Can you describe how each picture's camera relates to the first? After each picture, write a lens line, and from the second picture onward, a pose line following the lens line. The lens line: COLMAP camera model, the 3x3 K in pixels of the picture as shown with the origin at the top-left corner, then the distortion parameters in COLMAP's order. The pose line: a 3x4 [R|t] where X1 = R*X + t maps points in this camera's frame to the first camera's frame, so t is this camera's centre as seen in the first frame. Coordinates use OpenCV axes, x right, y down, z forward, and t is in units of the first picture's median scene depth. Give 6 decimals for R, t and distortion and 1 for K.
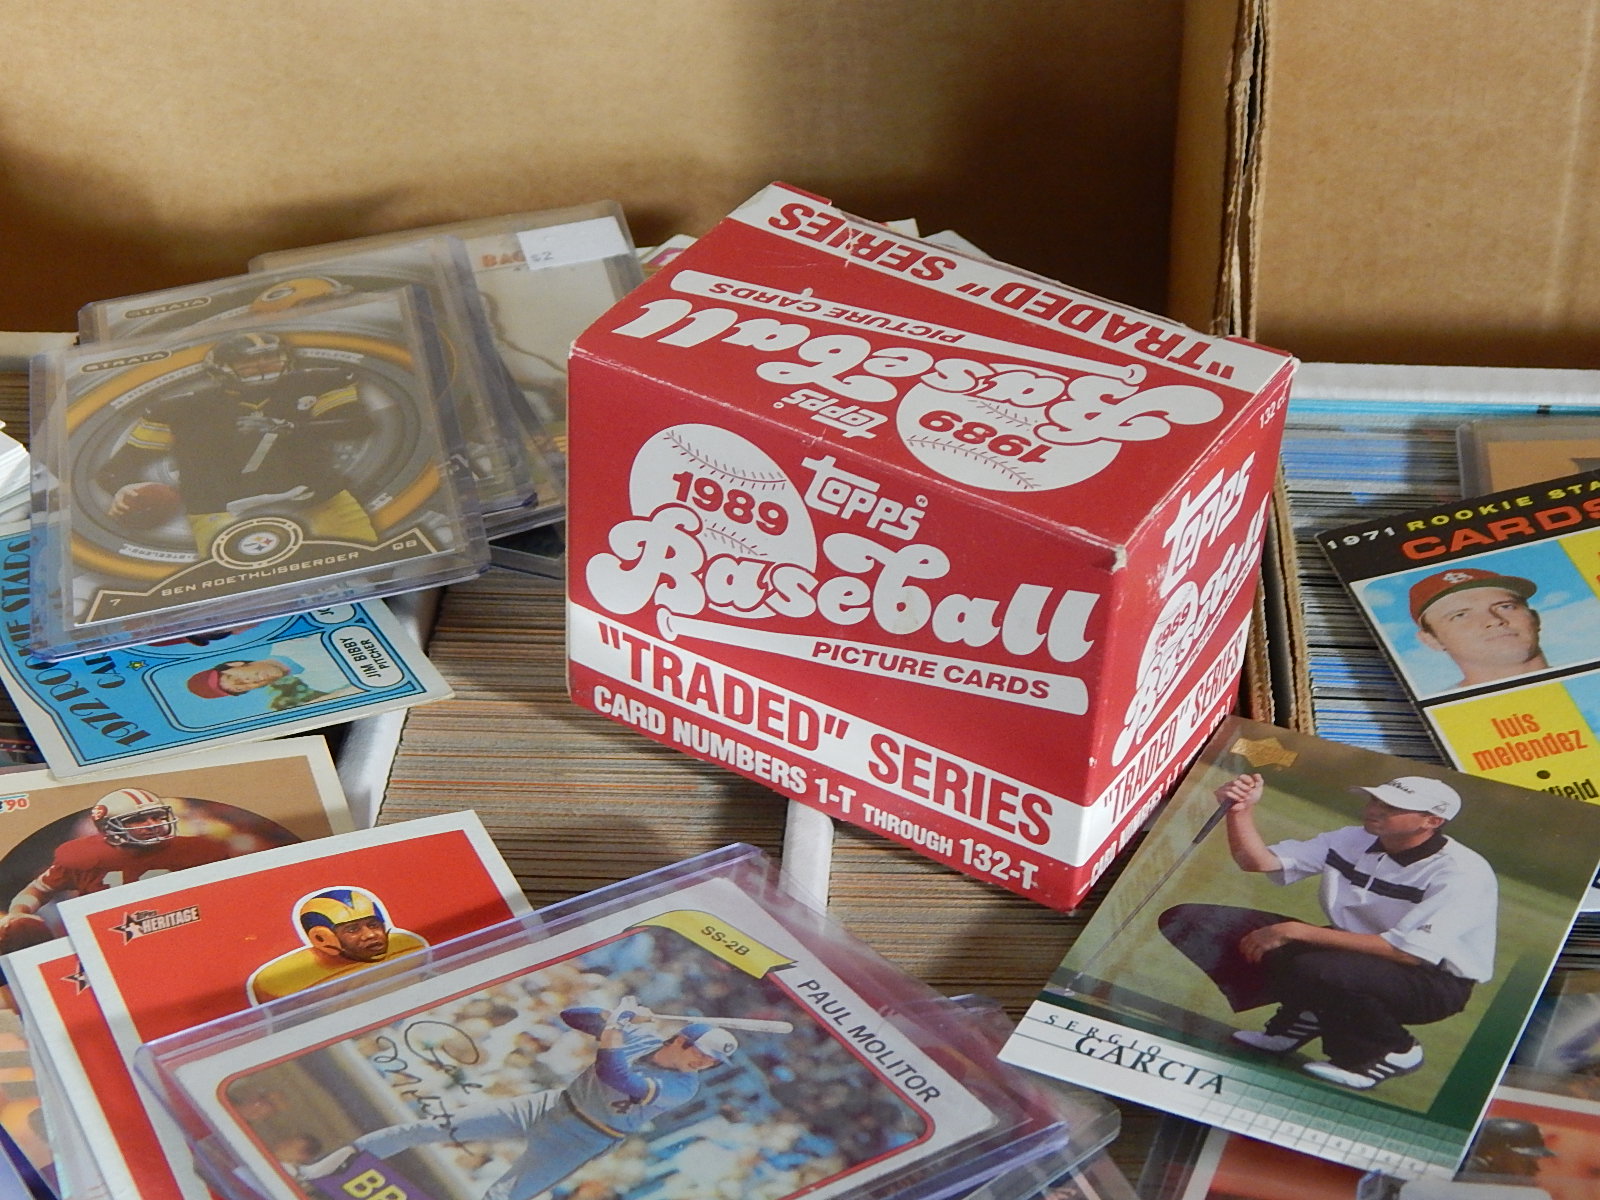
lens RADIAL K [[2884.6, 0, 825.4], [0, 2884.6, 599.3], [0, 0, 1]] dist [-0.048234, -0.046428]
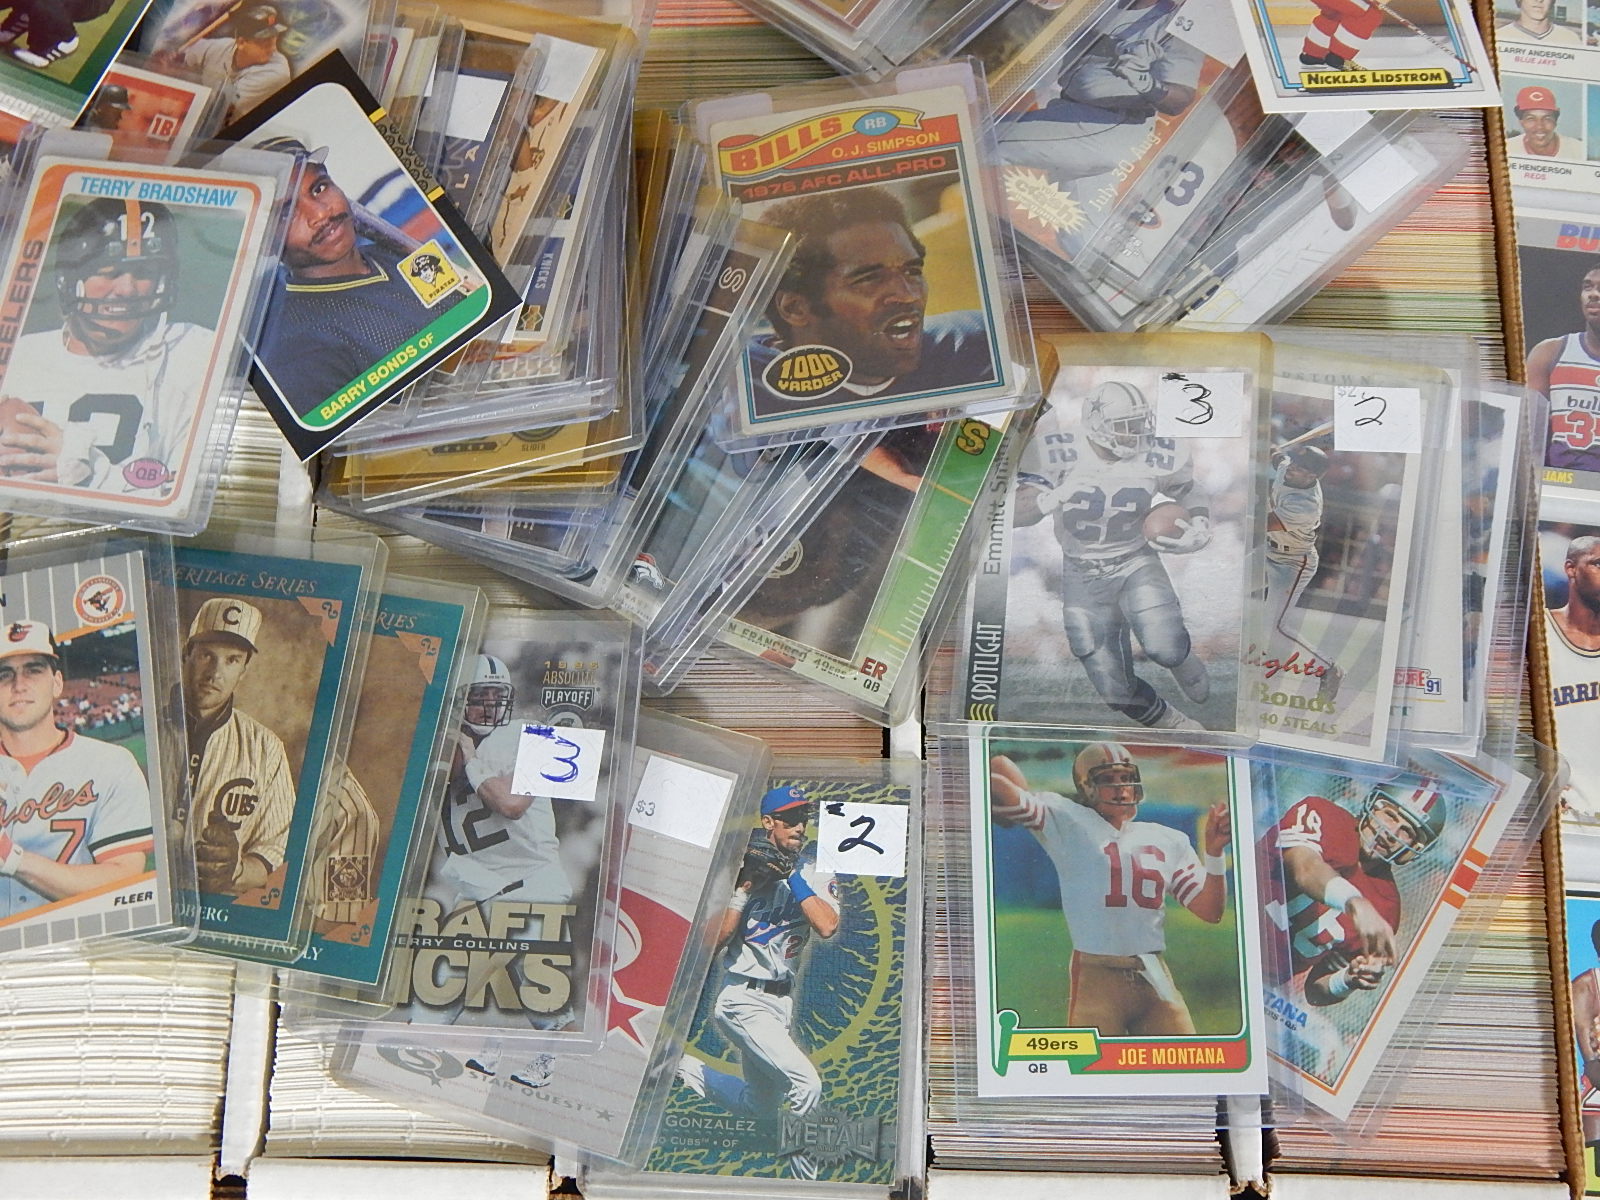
lens RADIAL K [[2285.0, 0, 809.6], [0, 2285.0, 574.6], [0, 0, 1]] dist [-0.011864, -0.038597]
pose [[0.998246, -0.049578, 0.032352, 0.565411], [0.019401, 0.790277, 0.612443, -0.426157], [-0.055931, -0.610741, 0.789853, -0.368085]]
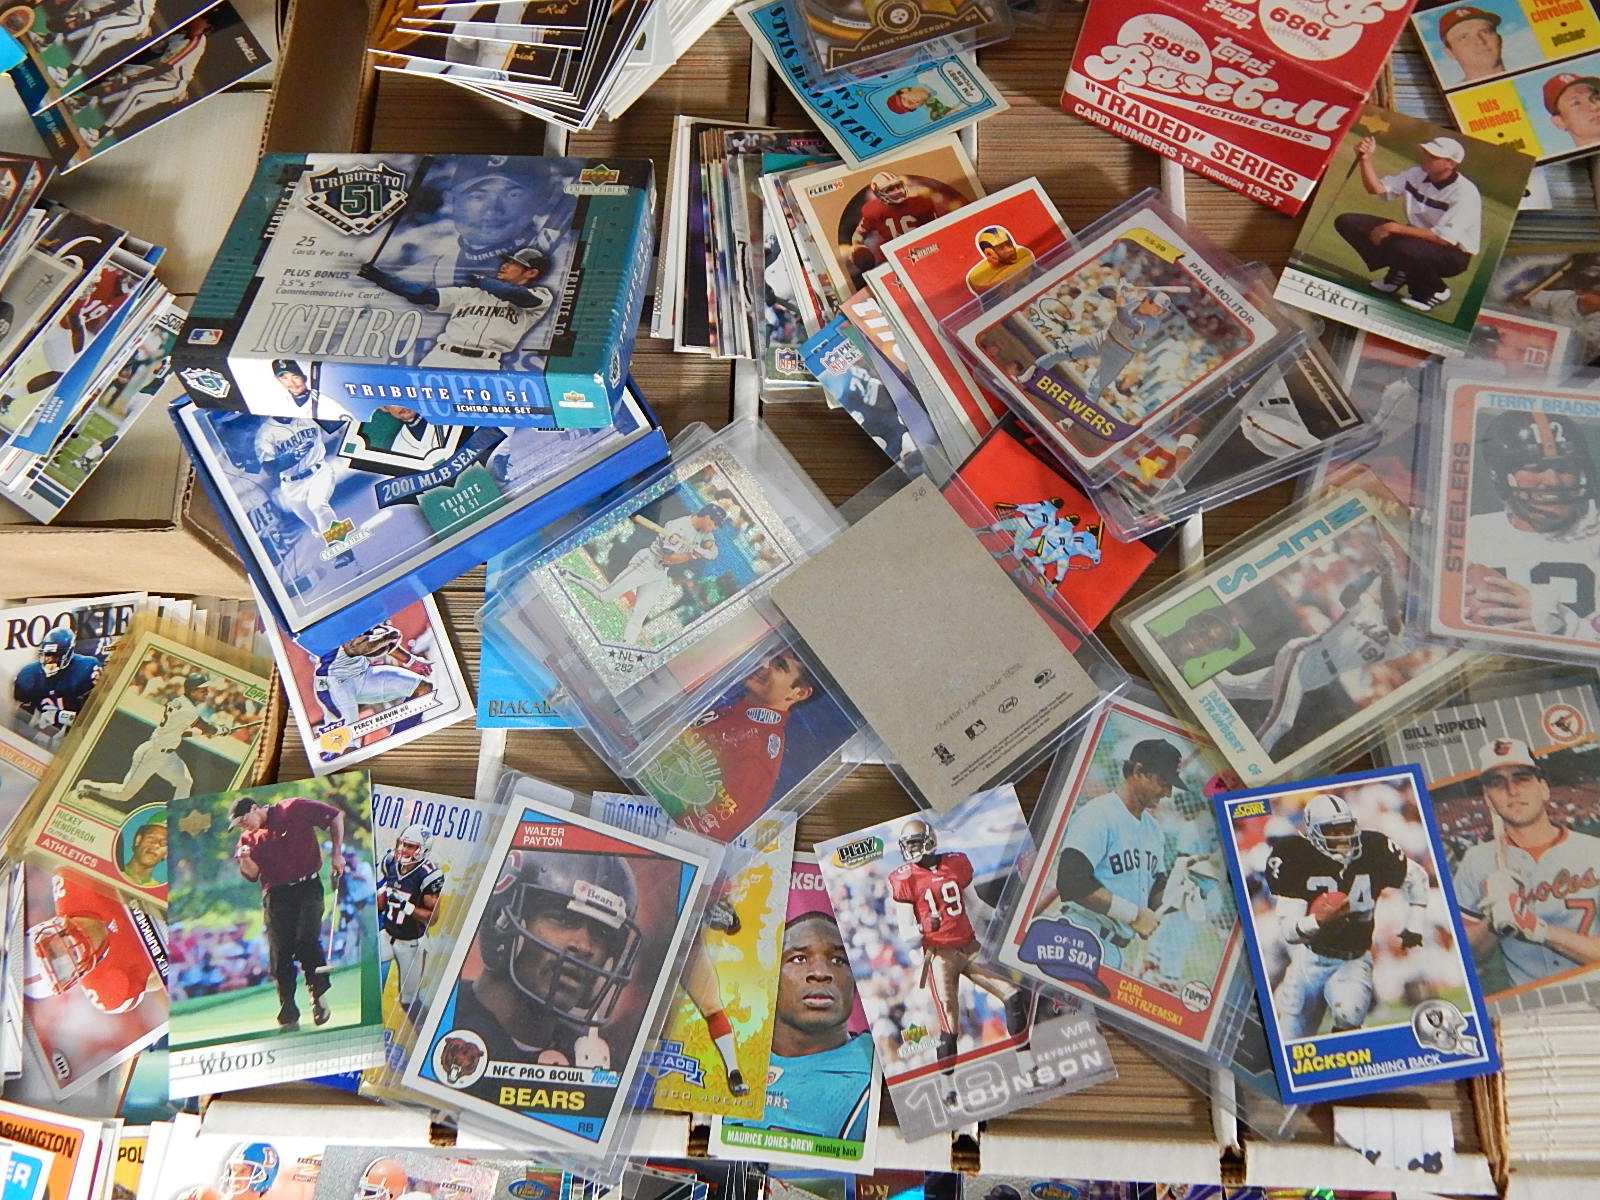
lens RADIAL K [[1442.5, 0, 805.8], [0, 1442.5, 584.6], [0, 0, 1]] dist [0.005508, -0.024268]
pose [[0.999251, -0.035053, -0.016422, -0.302469], [0.038093, 0.815105, 0.578059, -0.340455], [-0.006877, -0.578252, 0.815829, -0.130306]]
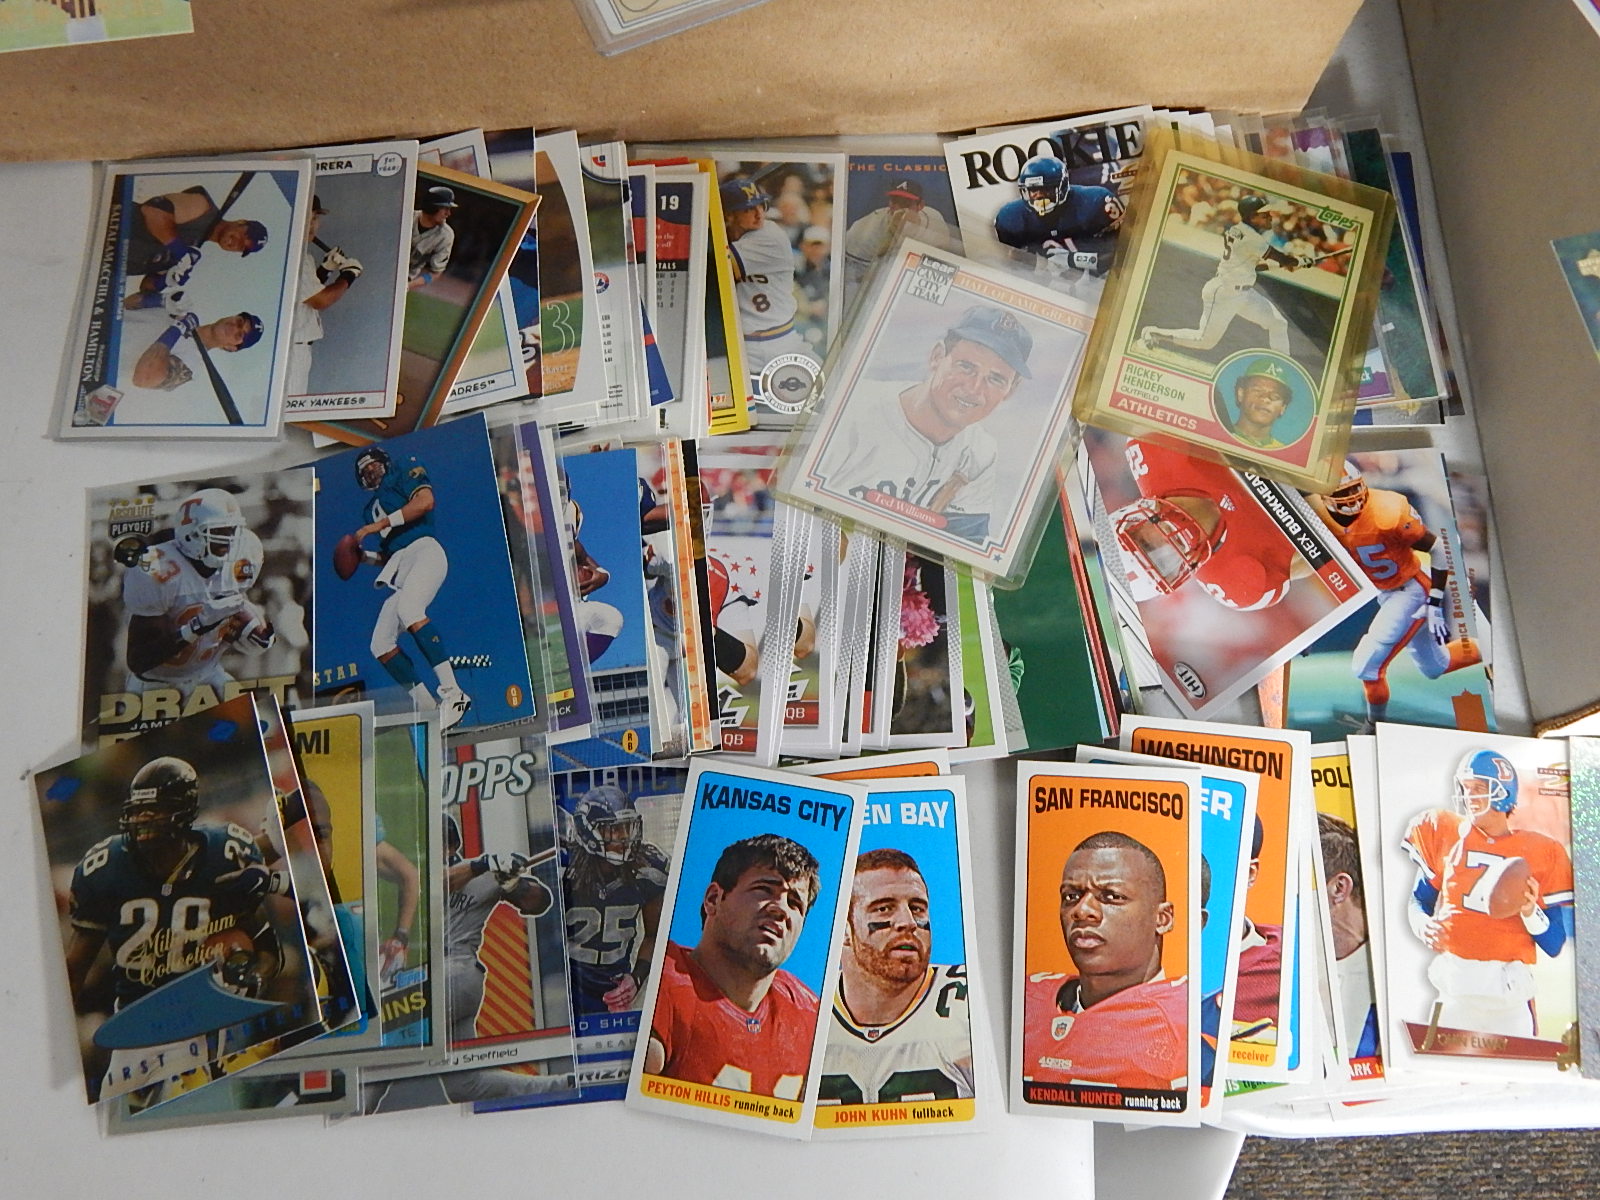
lens RADIAL K [[1441.0, 0, 803.2], [0, 1441.0, 596.8], [0, 0, 1]] dist [-0.003564, -0.019685]
pose [[0.994978, -0.088598, 0.046564, -1.241636], [0.041486, 0.788440, 0.613711, 0.039652], [-0.091086, -0.608698, 0.788156, -0.048250]]
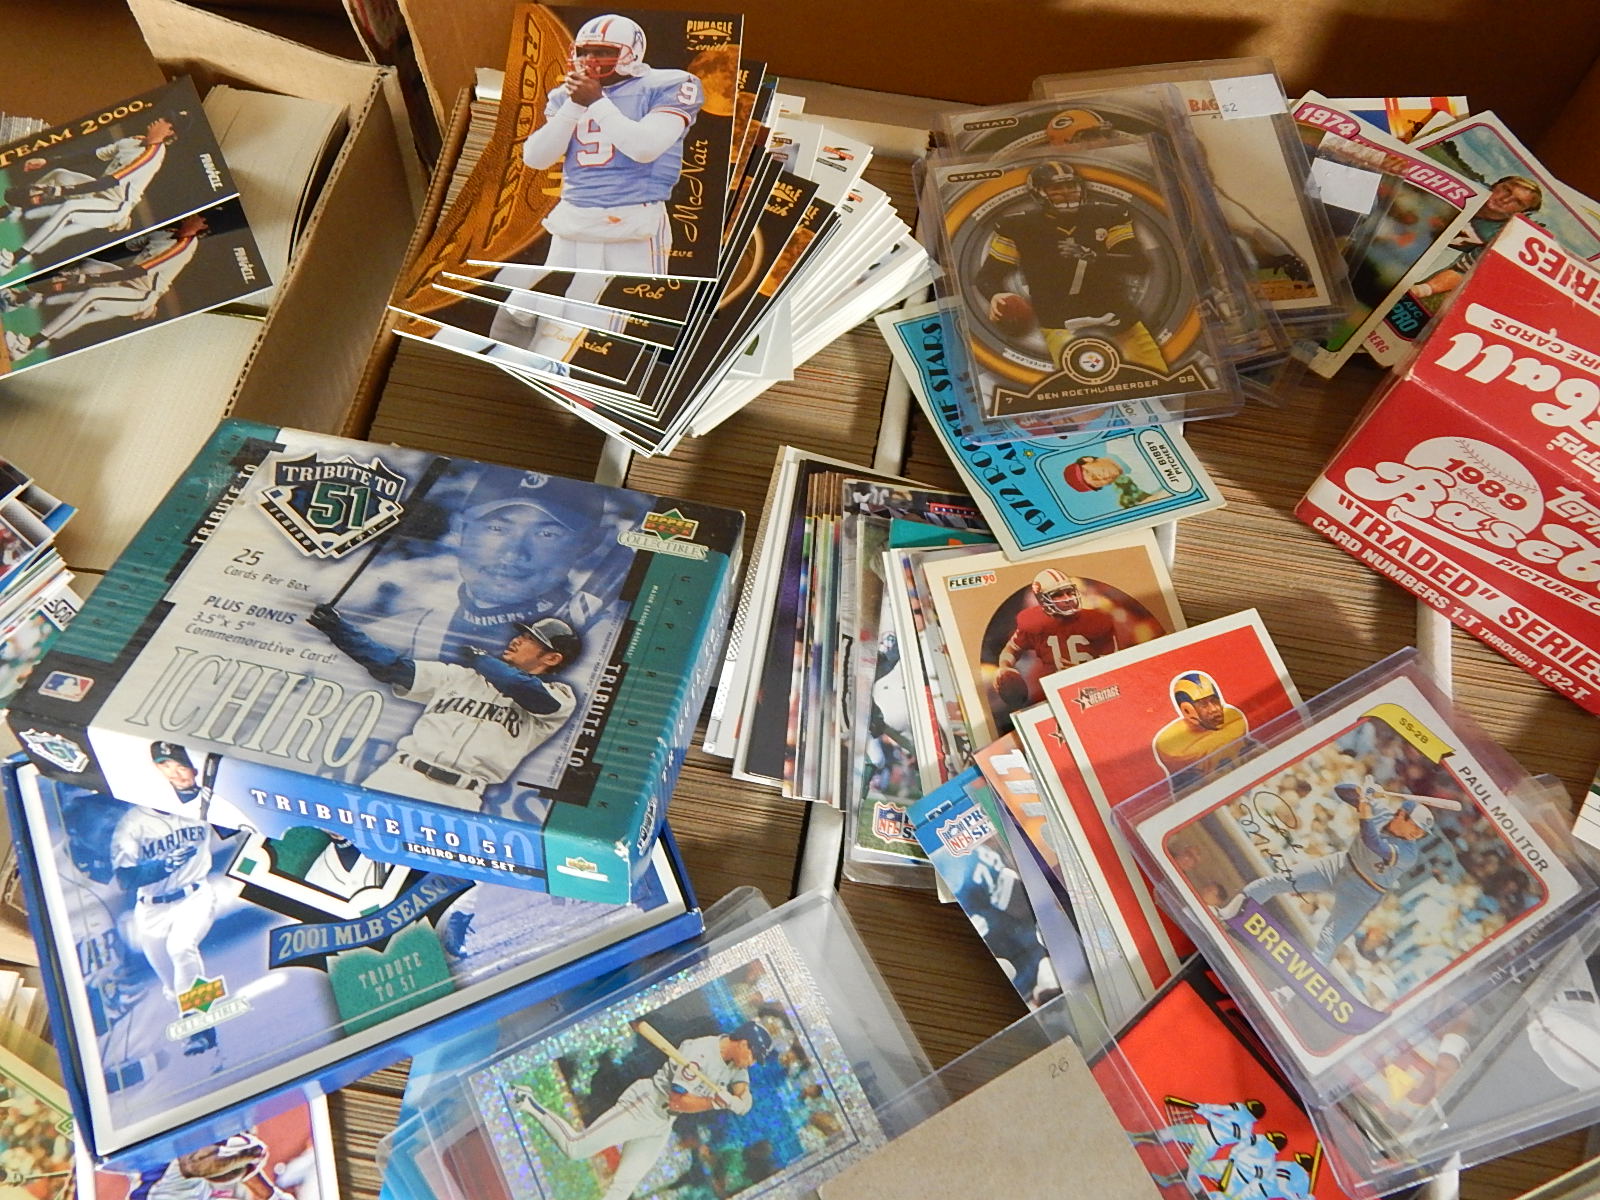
lens RADIAL K [[1441.0, 0, 803.2], [0, 1441.0, 596.8], [0, 0, 1]] dist [-0.003564, -0.019685]
pose [[0.992760, 0.118613, -0.018914, -0.375835], [-0.095773, 0.876744, 0.471325, -0.310104], [0.072488, -0.466101, 0.881757, 0.244050]]
